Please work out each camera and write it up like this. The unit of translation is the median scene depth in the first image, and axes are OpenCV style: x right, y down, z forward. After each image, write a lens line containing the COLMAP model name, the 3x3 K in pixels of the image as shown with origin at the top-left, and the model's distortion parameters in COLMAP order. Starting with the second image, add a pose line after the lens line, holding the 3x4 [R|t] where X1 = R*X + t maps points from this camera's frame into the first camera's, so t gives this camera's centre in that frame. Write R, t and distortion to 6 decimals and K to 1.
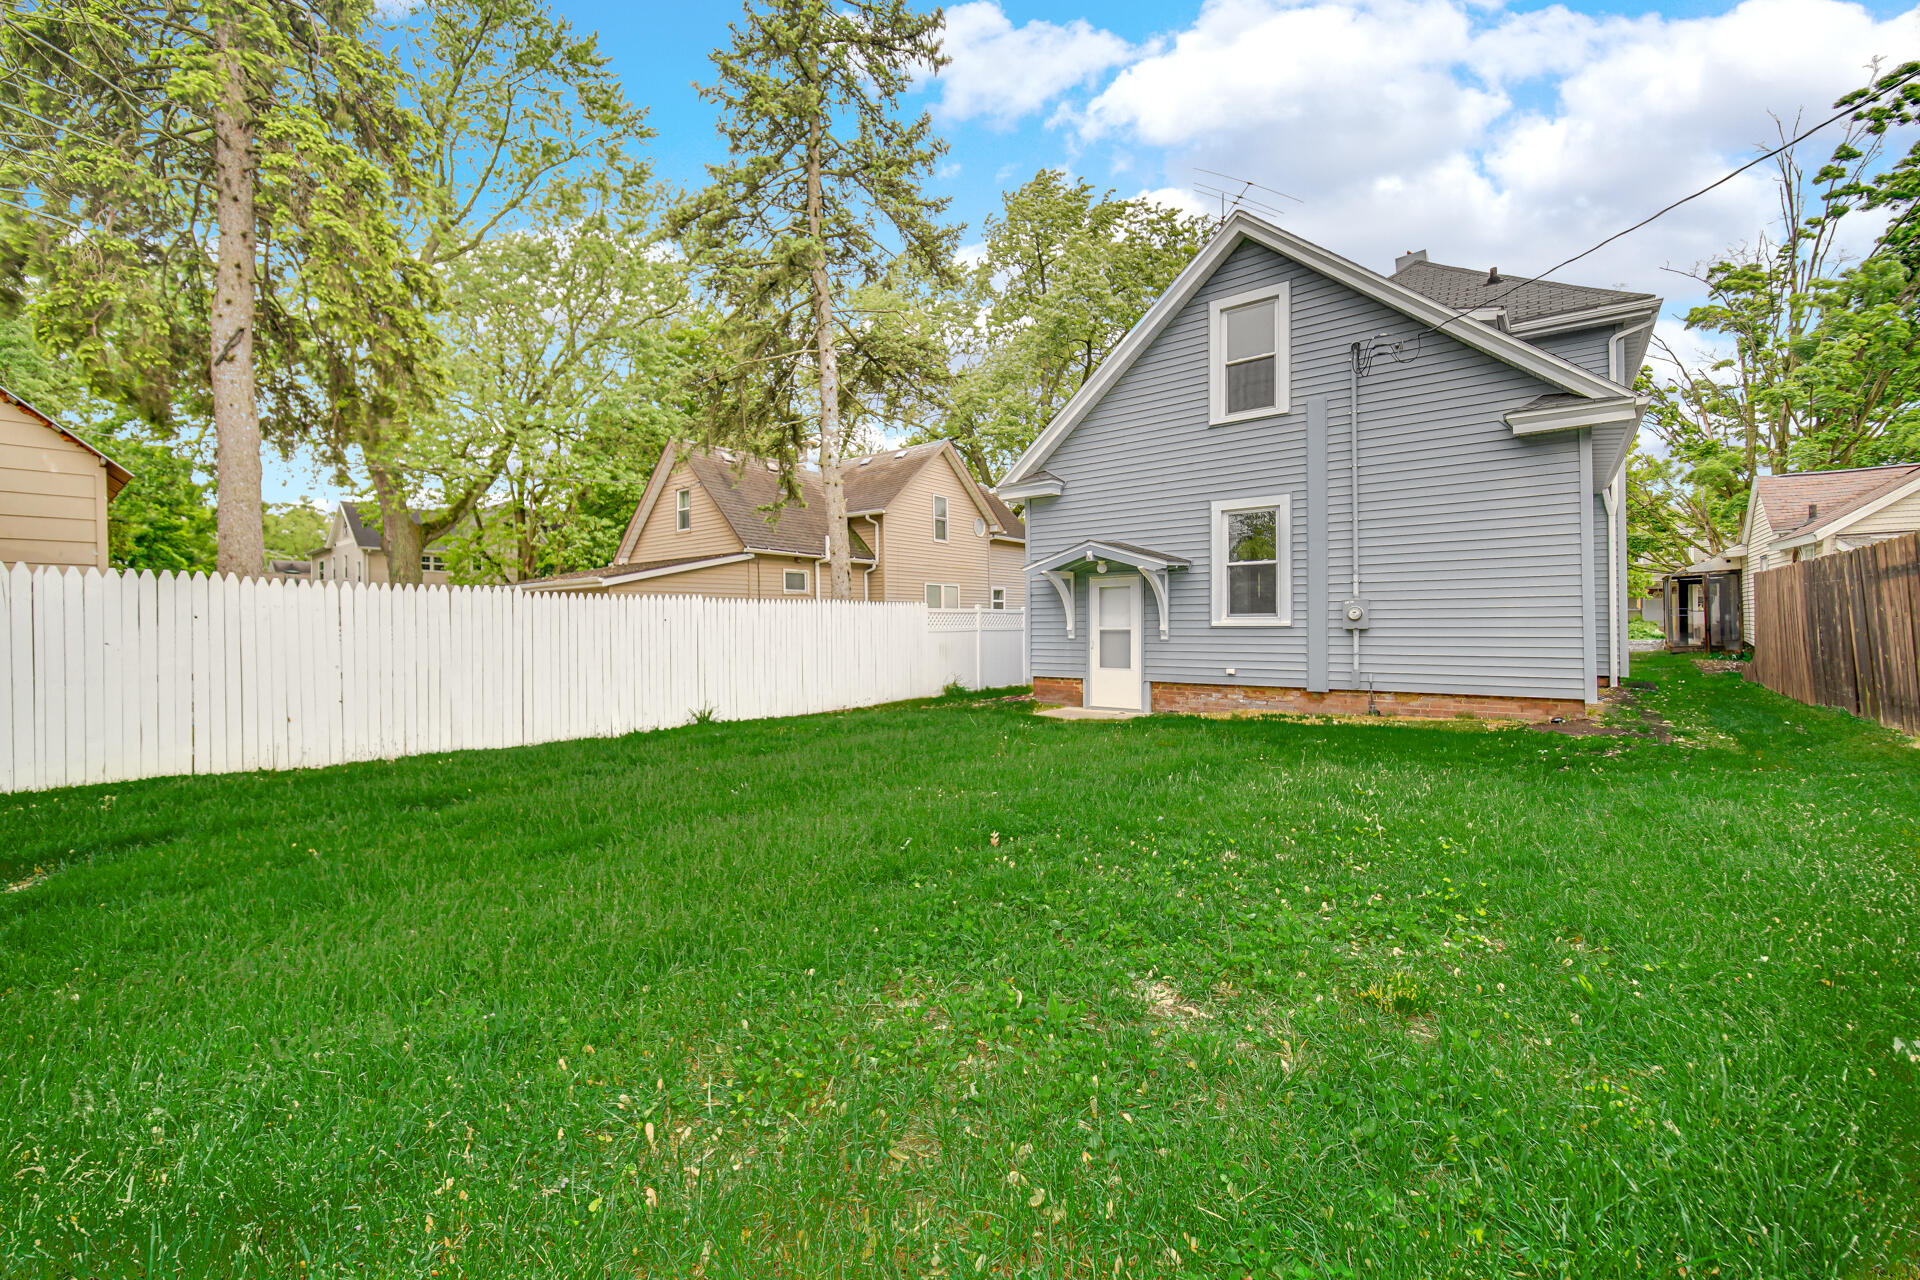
lens RADIAL K [[762.9, 0, 927.9], [0, 762.9, 633.5], [0, 0, 1]] dist [-0.000611, 0.000047]
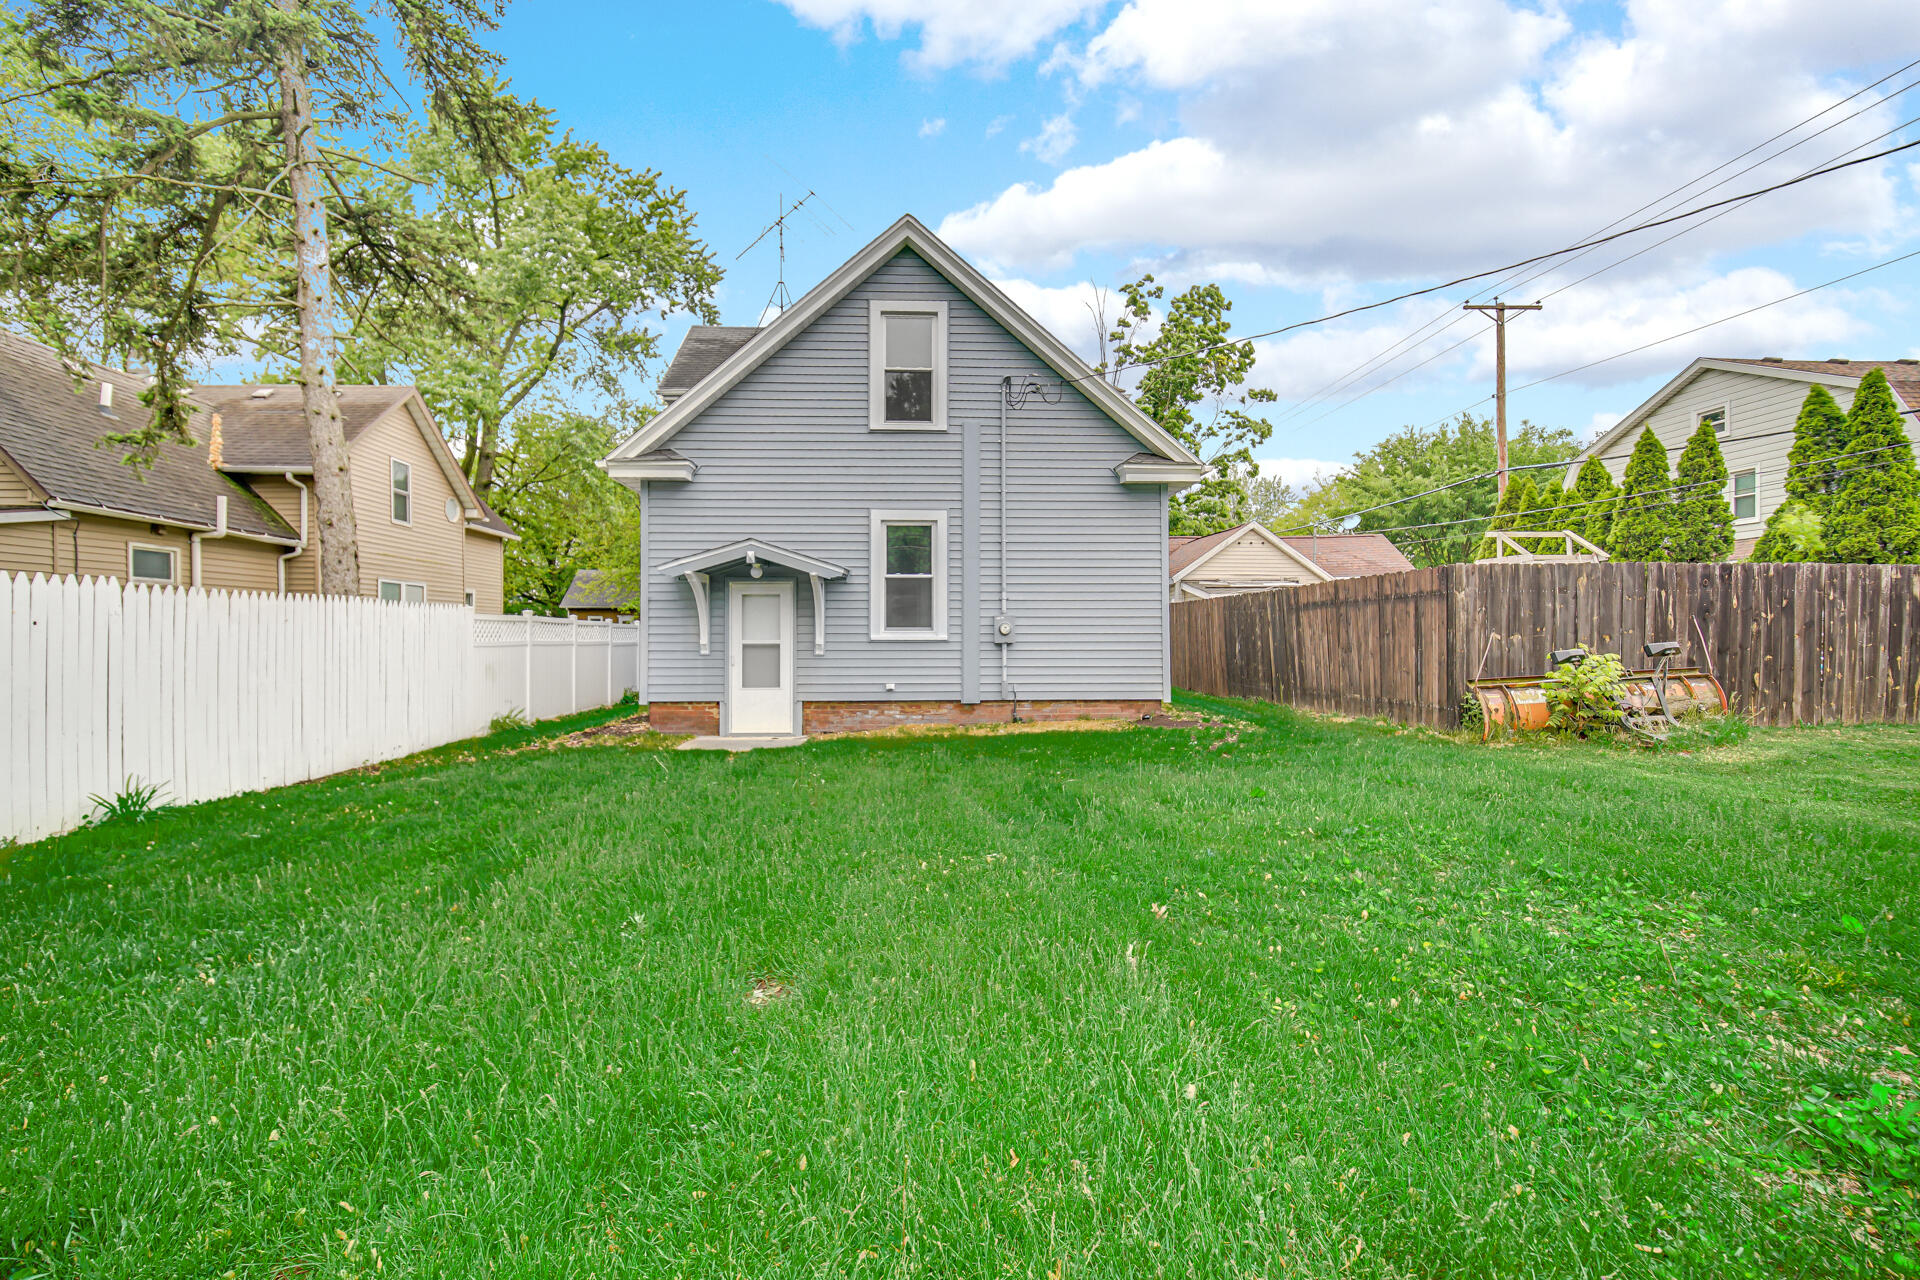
lens RADIAL K [[794.2, 0, 947.7], [0, 794.2, 642.9], [0, 0, 1]] dist [-0.000173, -0.000119]
pose [[0.754119, 0.001633, 0.656736, -0.207300], [0.002734, 0.999980, -0.005626, 0.000035], [-0.656732, 0.006039, 0.754100, 0.188862]]
